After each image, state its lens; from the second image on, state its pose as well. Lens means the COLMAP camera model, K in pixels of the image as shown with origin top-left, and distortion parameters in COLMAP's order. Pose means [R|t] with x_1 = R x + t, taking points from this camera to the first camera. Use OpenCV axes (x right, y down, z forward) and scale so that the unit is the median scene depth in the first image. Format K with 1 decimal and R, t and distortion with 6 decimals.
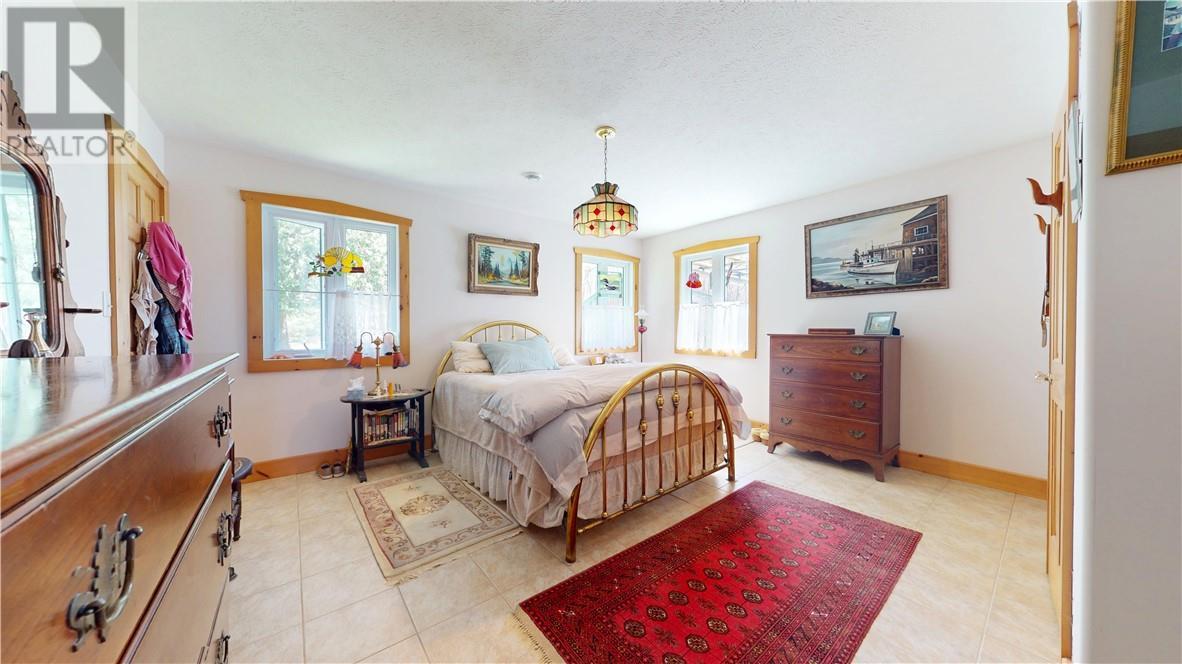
lens RADIAL K [[373.6, 0, 593.1], [0, 373.6, 331.0], [0, 0, 1]] dist [0.000643, 0.000100]
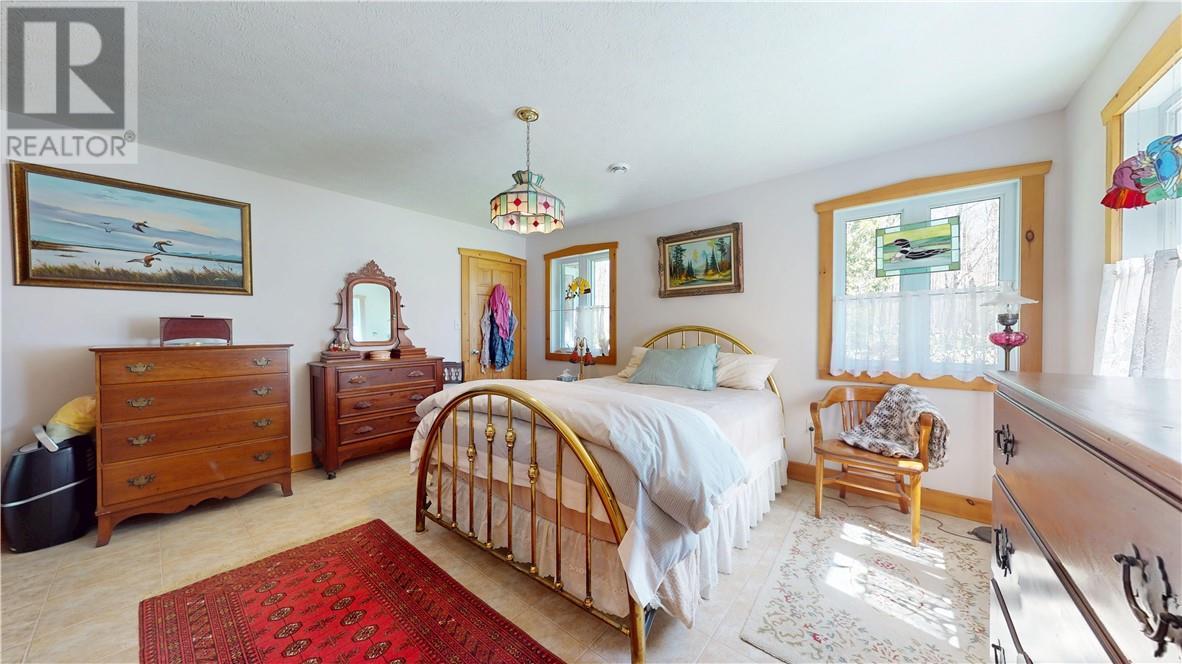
lens RADIAL K [[373.6, 0, 593.0], [0, 373.6, 334.1], [0, 0, 1]] dist [0.000643, 0.000100]
pose [[0.201190, 0.008790, -0.979513, 0.573742], [-0.005511, 0.999954, 0.007841, -0.014266], [0.979537, 0.003820, 0.201229, 0.608797]]
